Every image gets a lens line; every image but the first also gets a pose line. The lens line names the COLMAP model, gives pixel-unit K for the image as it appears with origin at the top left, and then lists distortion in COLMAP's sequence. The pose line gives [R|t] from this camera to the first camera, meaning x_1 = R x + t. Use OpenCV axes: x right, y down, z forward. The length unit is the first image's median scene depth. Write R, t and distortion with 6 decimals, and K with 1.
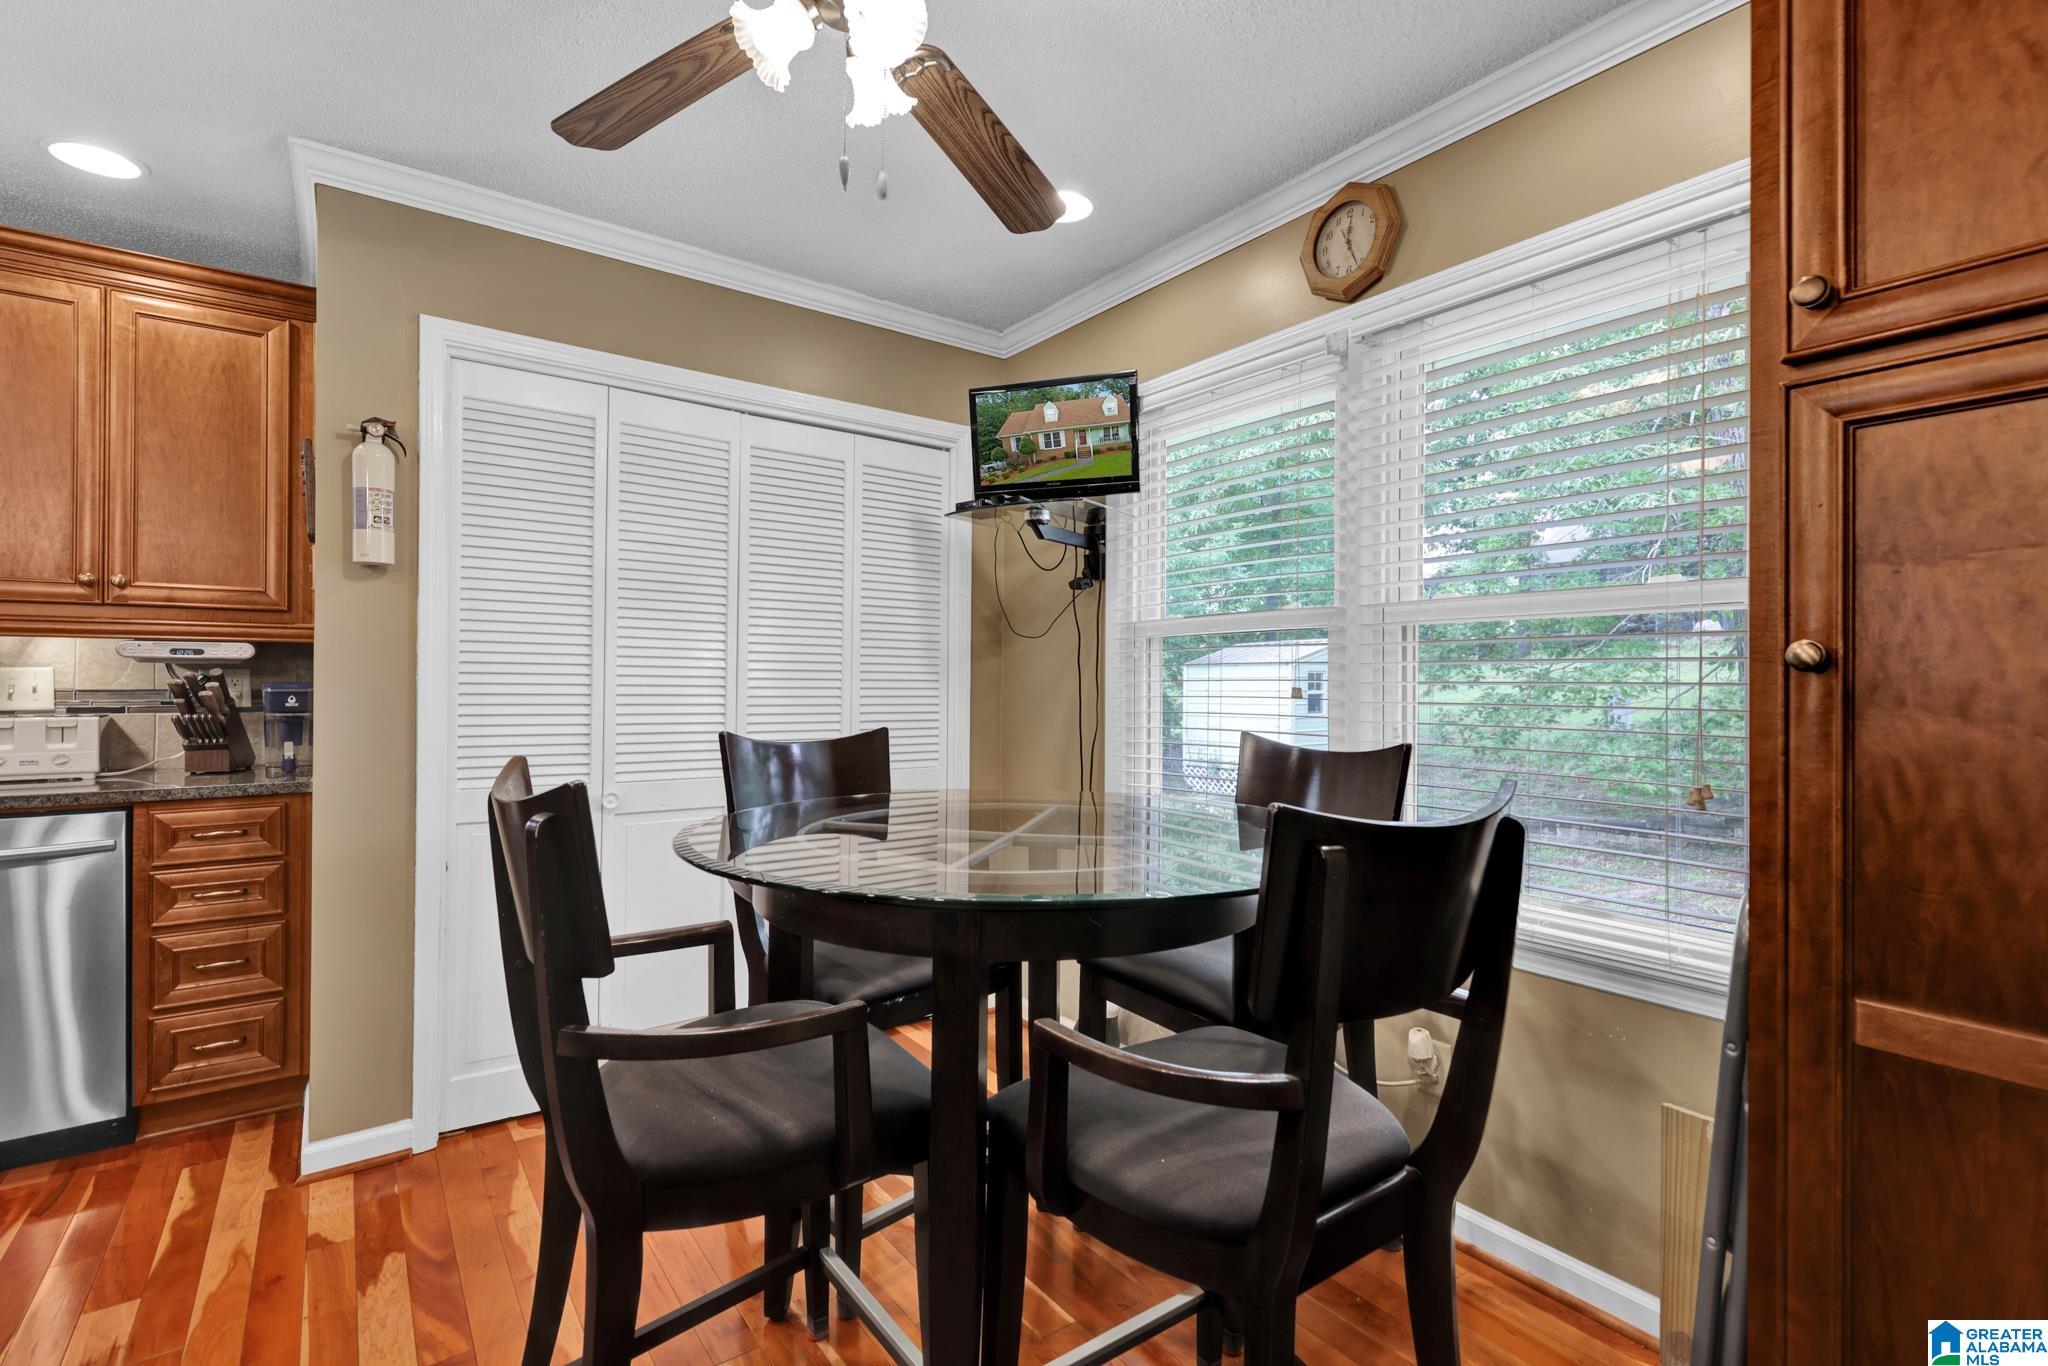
lens RADIAL K [[930.3, 0, 1024.0], [0, 930.3, 683.0], [0, 0, 1]] dist [-0.012580, -0.000200]
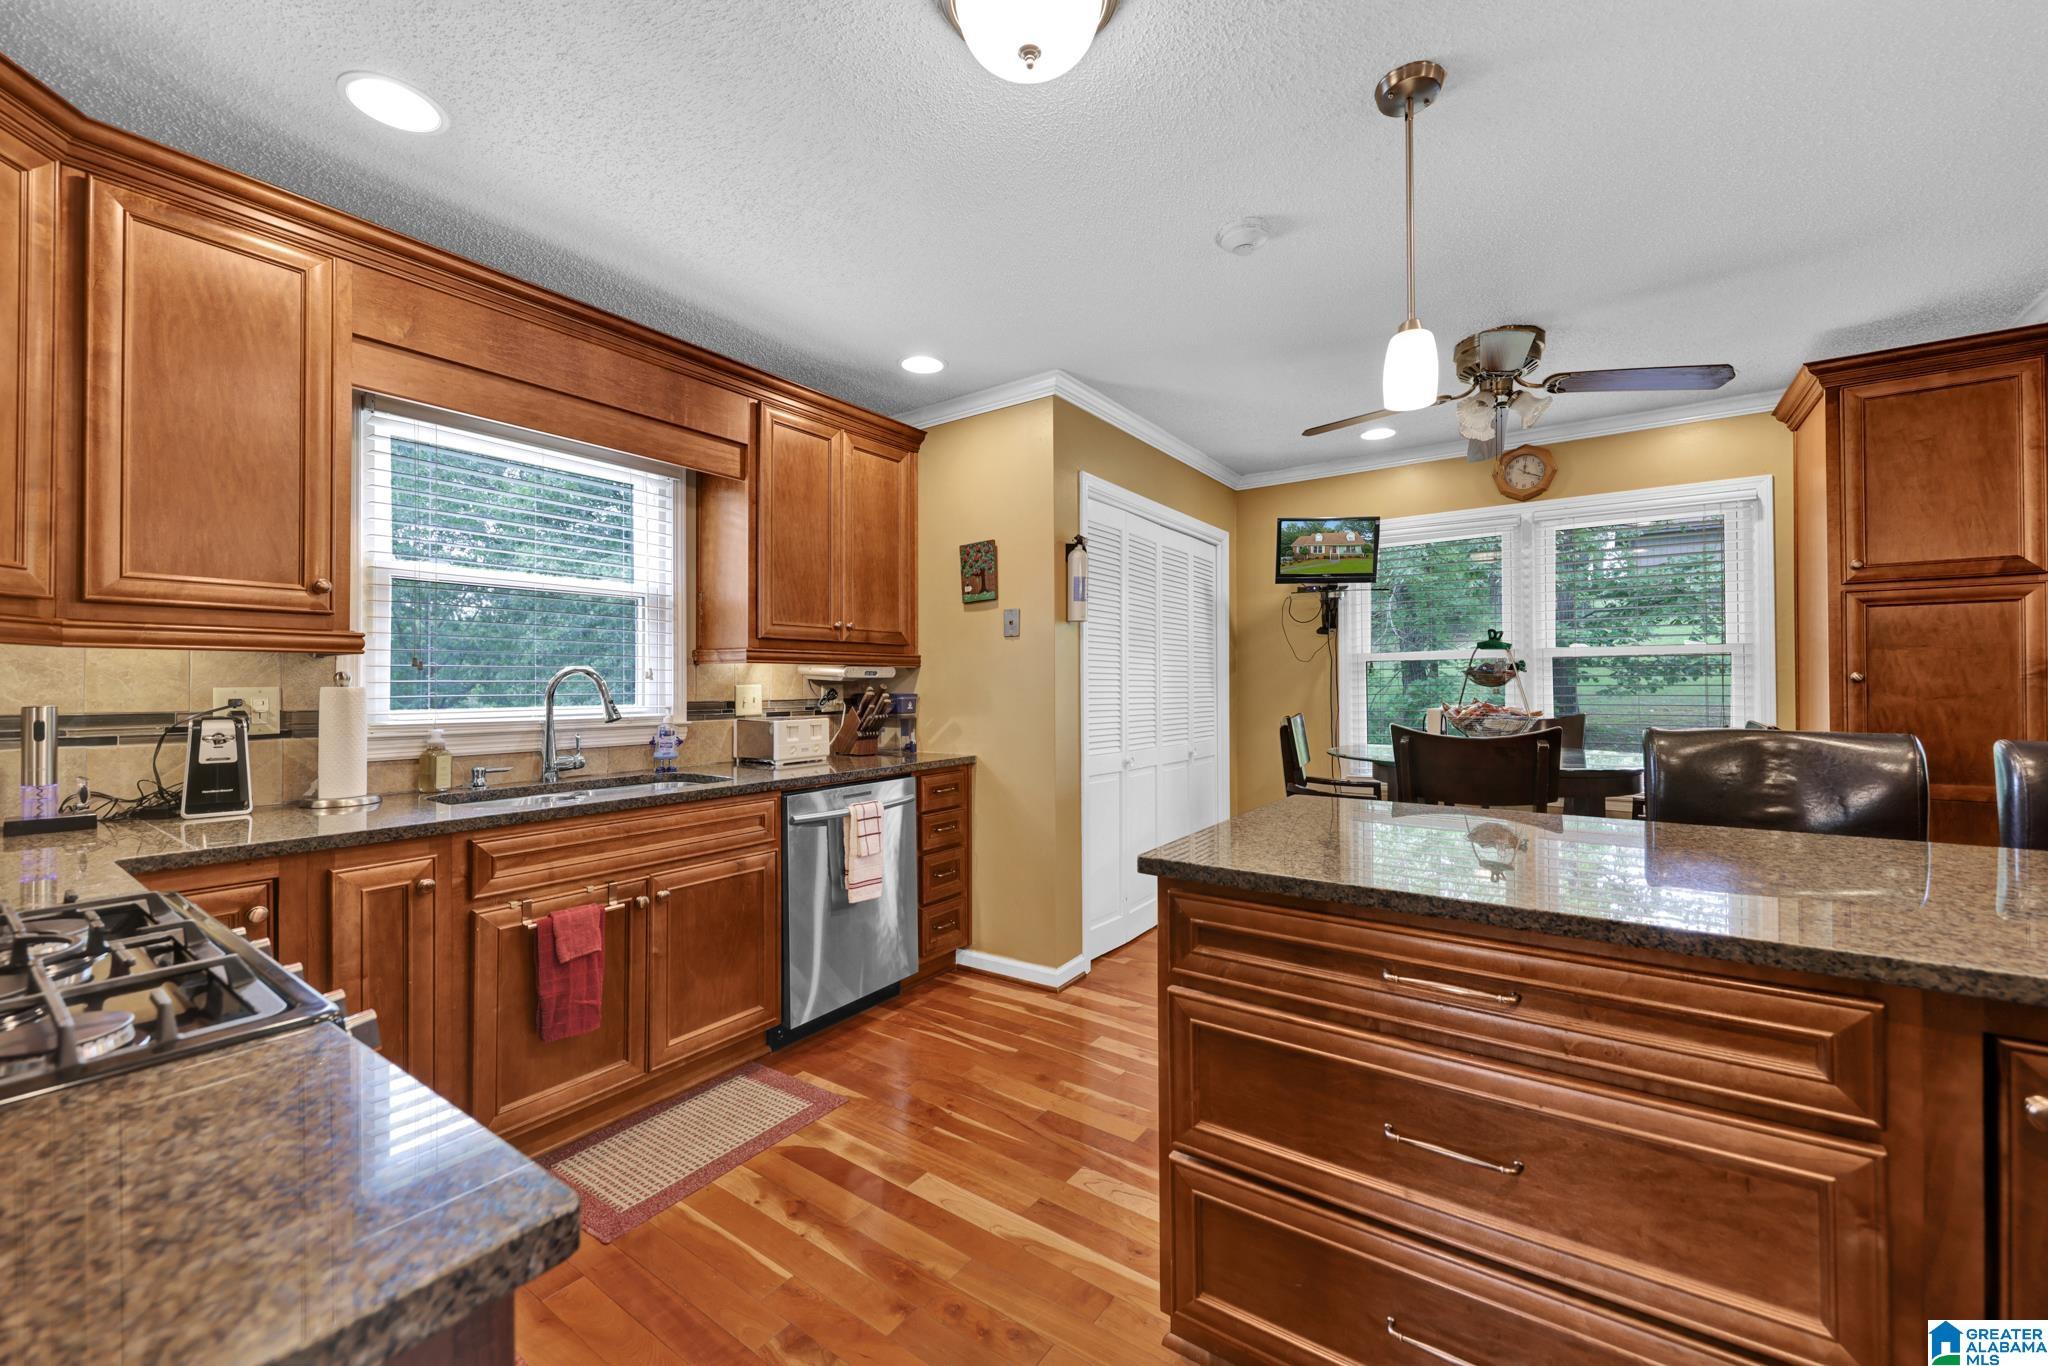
lens RADIAL K [[804.4, 0, 1000.8], [0, 804.4, 685.8], [0, 0, 1]] dist [0.000223, -0.000058]
pose [[0.954573, -0.012328, 0.297723, -1.251305], [0.011635, 0.999924, 0.004099, -0.019871], [-0.297751, -0.000449, 0.954643, -0.352066]]
